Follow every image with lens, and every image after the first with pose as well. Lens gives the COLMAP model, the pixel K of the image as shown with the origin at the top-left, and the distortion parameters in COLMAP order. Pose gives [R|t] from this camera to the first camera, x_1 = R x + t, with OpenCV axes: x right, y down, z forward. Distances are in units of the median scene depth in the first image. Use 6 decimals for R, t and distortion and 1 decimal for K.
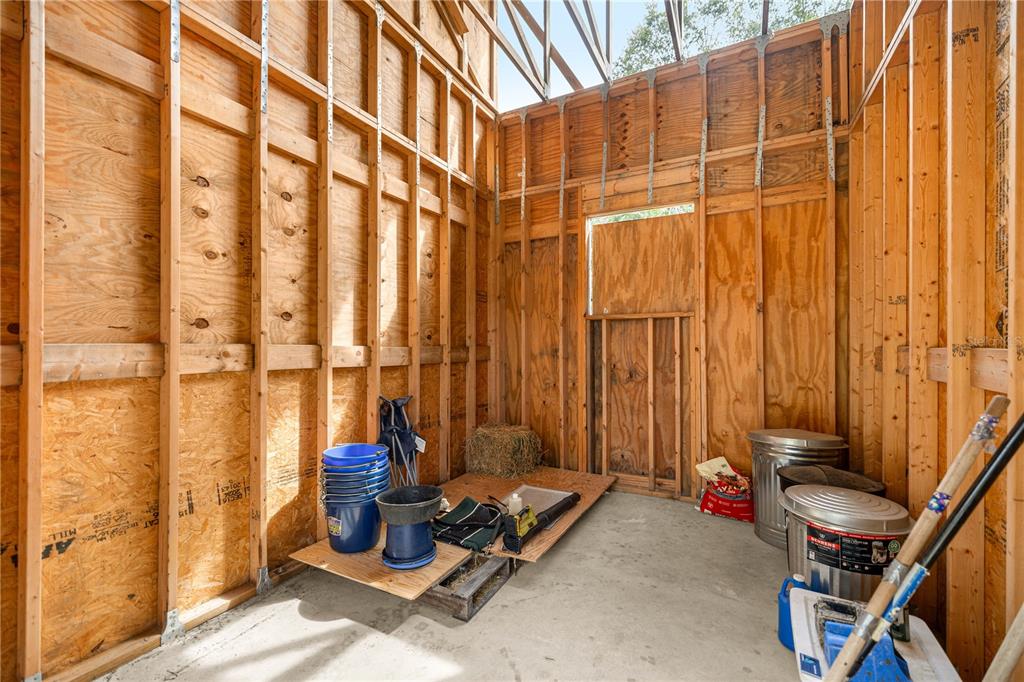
lens RADIAL K [[434.5, 0, 511.7], [0, 434.5, 343.2], [0, 0, 1]] dist [-0.003444, -0.000158]
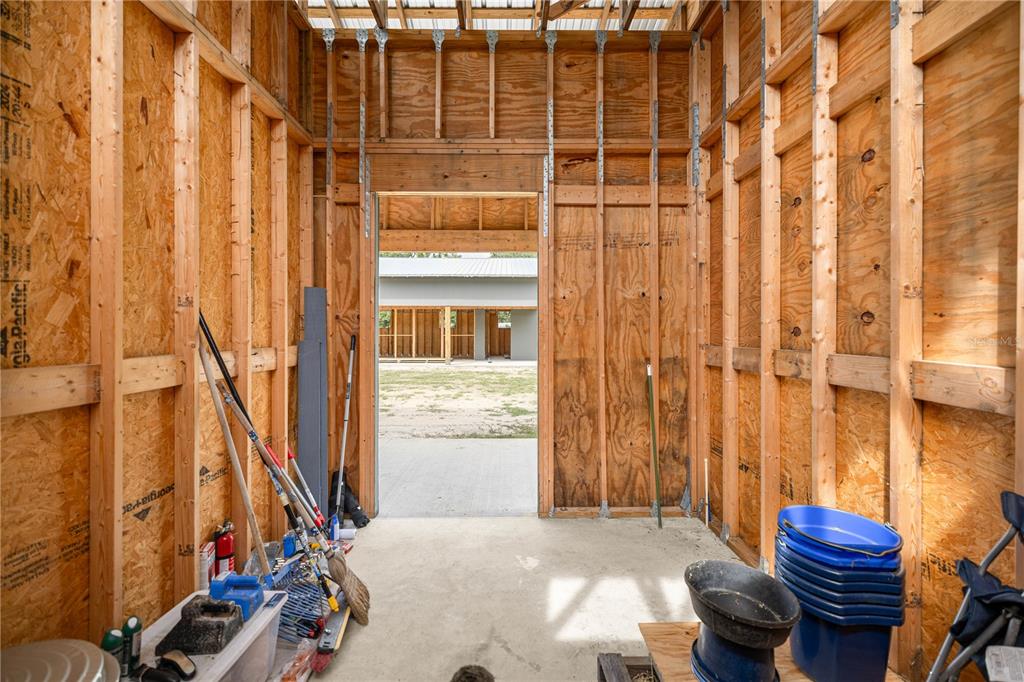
lens RADIAL K [[434.5, 0, 505.9], [0, 434.5, 331.7], [0, 0, 1]] dist [-0.003444, -0.000158]
pose [[-0.894892, 0.001116, -0.446281, 0.434387], [0.002003, 0.999997, -0.001515, -0.045794], [0.446278, -0.002249, -0.894892, 1.667392]]
